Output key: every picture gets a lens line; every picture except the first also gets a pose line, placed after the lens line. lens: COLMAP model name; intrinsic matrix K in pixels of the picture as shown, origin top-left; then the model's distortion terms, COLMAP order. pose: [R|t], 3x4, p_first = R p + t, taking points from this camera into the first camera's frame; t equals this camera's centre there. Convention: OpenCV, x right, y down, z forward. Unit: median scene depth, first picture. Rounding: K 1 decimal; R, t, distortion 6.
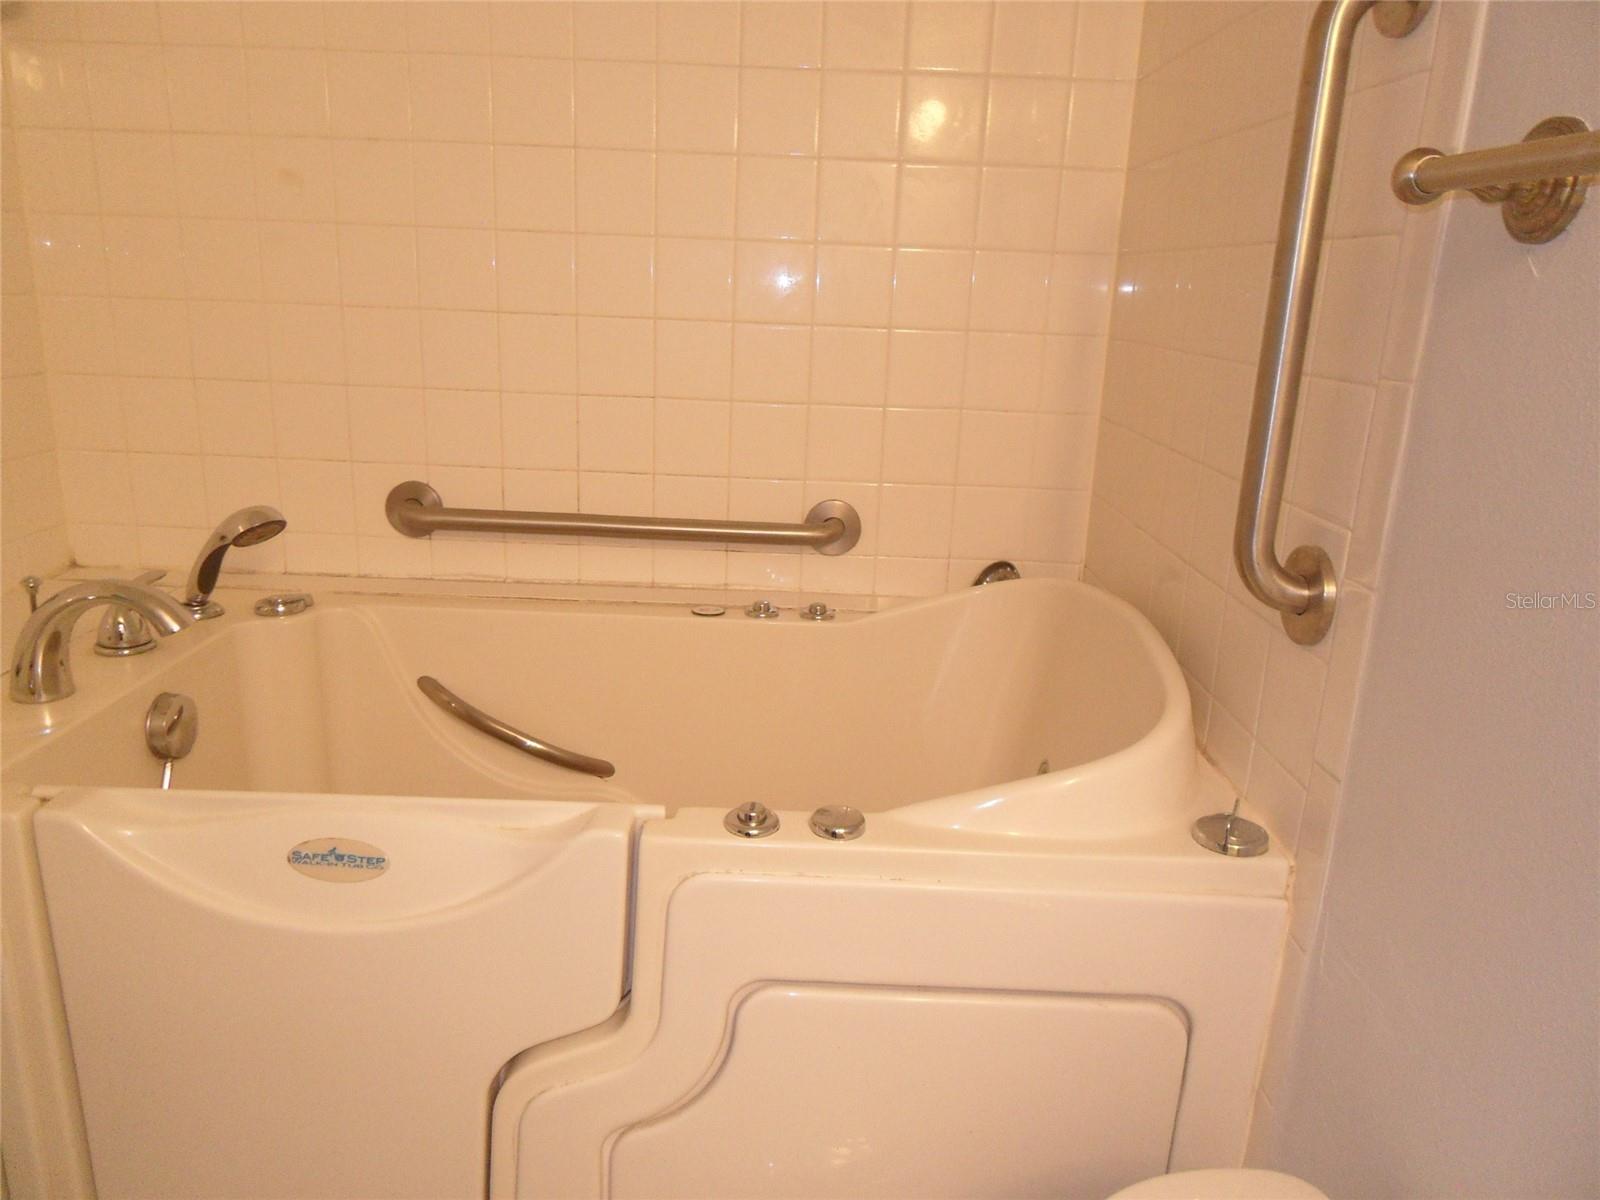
lens RADIAL K [[1130.0, 0, 791.4], [0, 1130.0, 598.2], [0, 0, 1]] dist [0.006540, -0.019660]
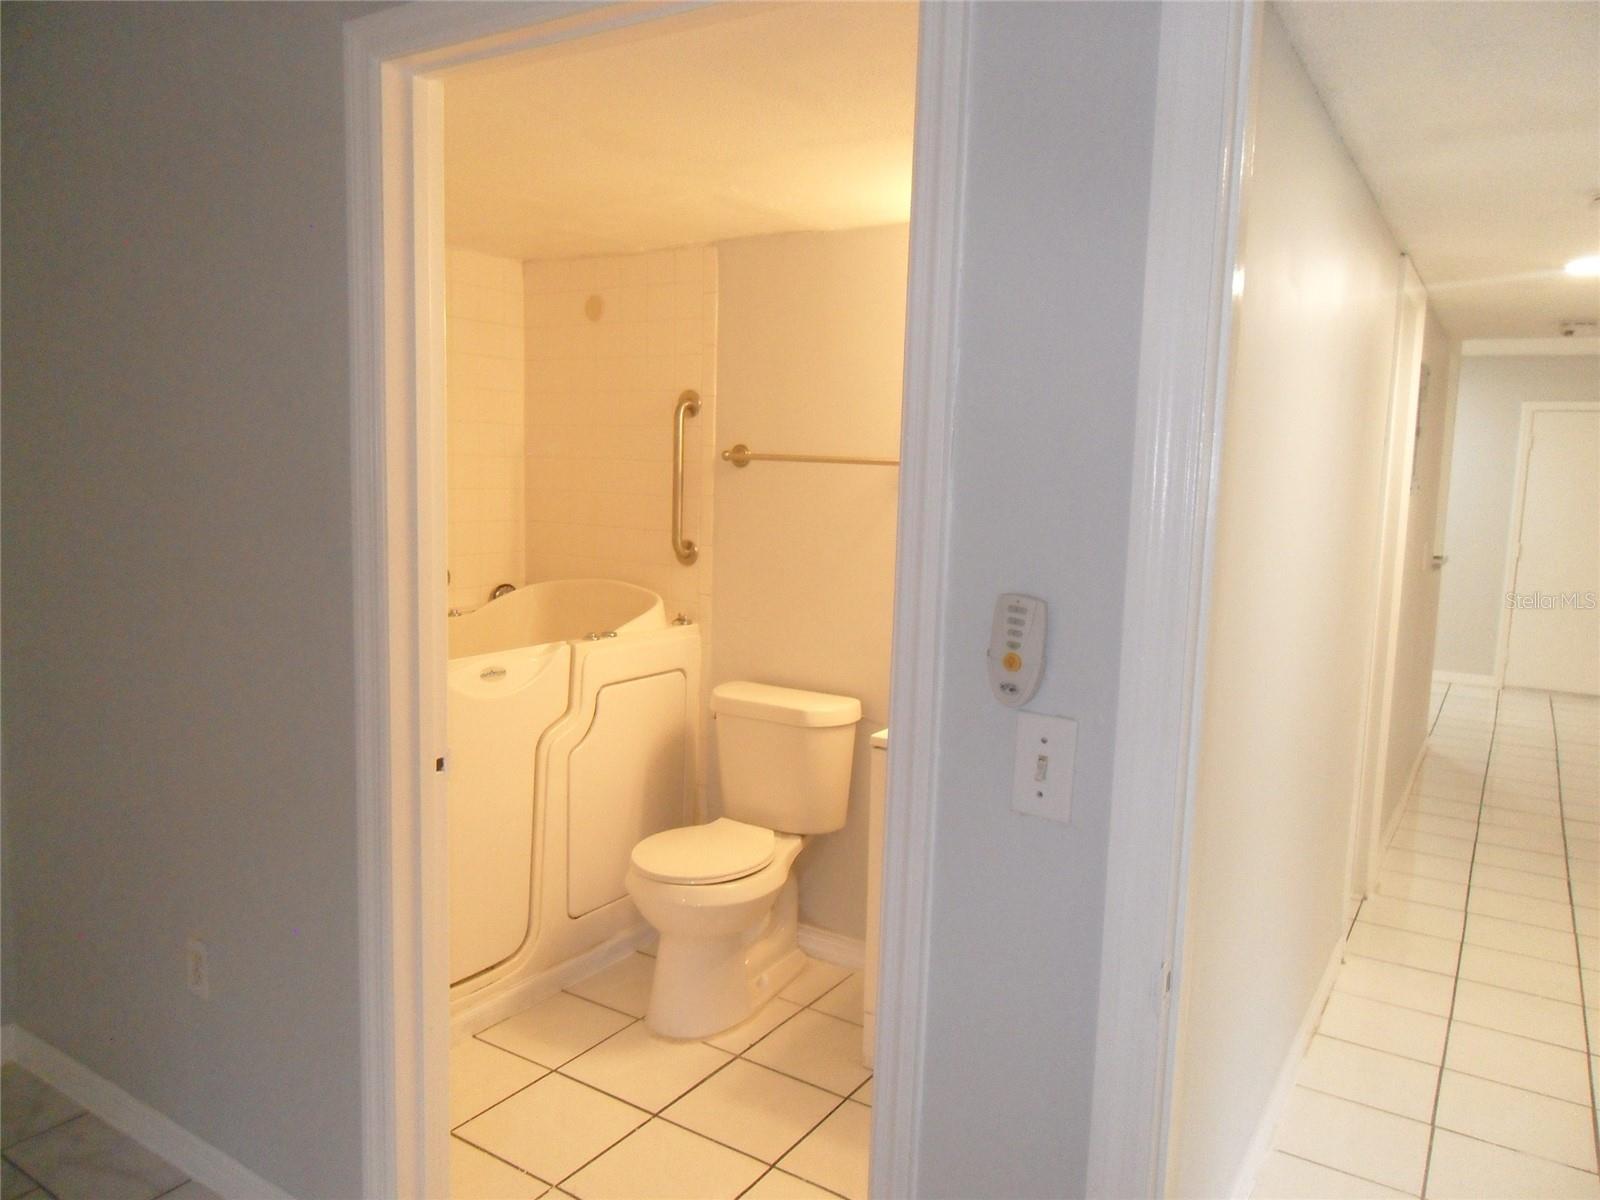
lens RADIAL K [[1130.0, 0, 791.4], [0, 1130.0, 598.2], [0, 0, 1]] dist [0.006540, -0.019660]
pose [[0.536327, -0.121329, 0.835244, -1.499443], [0.220622, 0.975359, 0.000017, 0.130861], [-0.814665, 0.184264, 0.549880, -0.792765]]
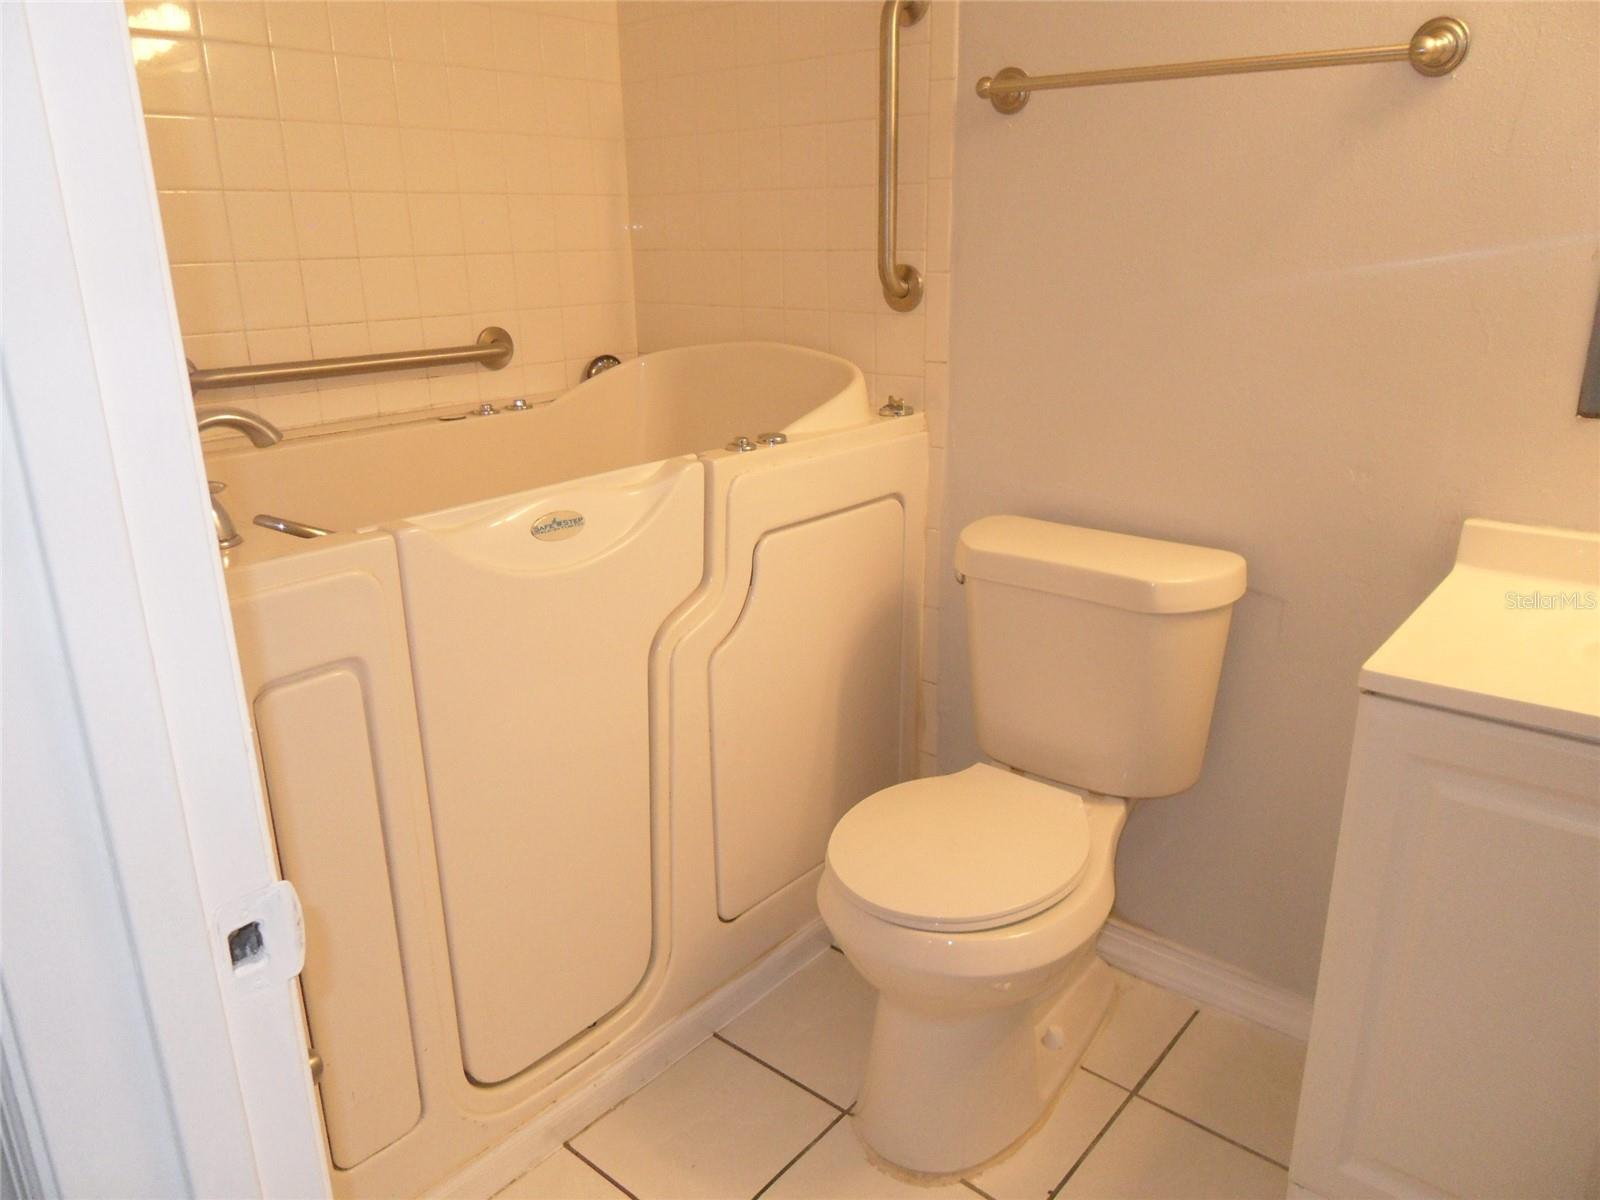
lens RADIAL K [[1130.0, 0, 791.4], [0, 1130.0, 598.2], [0, 0, 1]] dist [0.006540, -0.019660]
pose [[0.641469, -0.281380, 0.713683, -0.818267], [0.243884, 0.956840, 0.158041, 0.100192], [-0.727350, 0.072678, 0.682407, -0.162700]]
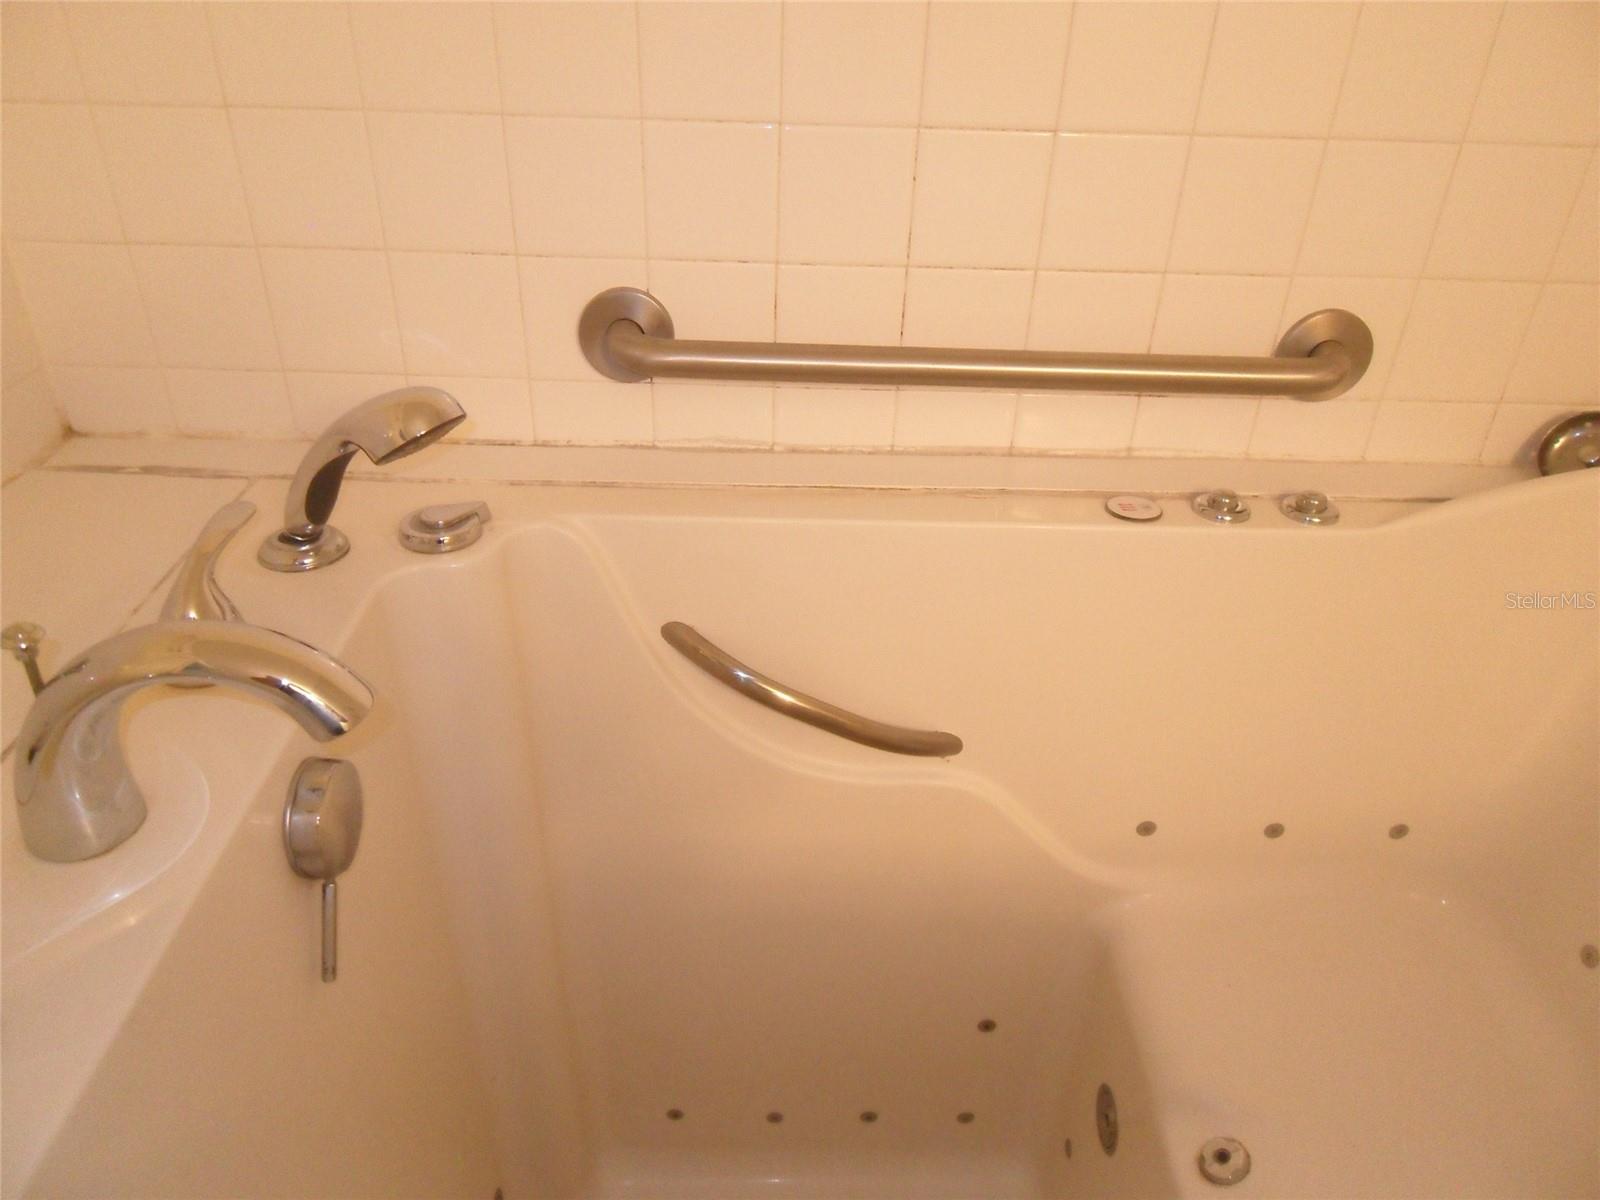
lens RADIAL K [[1130.0, 0, 791.4], [0, 1130.0, 598.2], [0, 0, 1]] dist [0.006540, -0.019660]
pose [[0.999884, -0.014810, 0.003438, -0.261747], [0.013286, 0.961091, 0.275912, -0.113784], [-0.007391, -0.275834, 0.961177, 0.406391]]
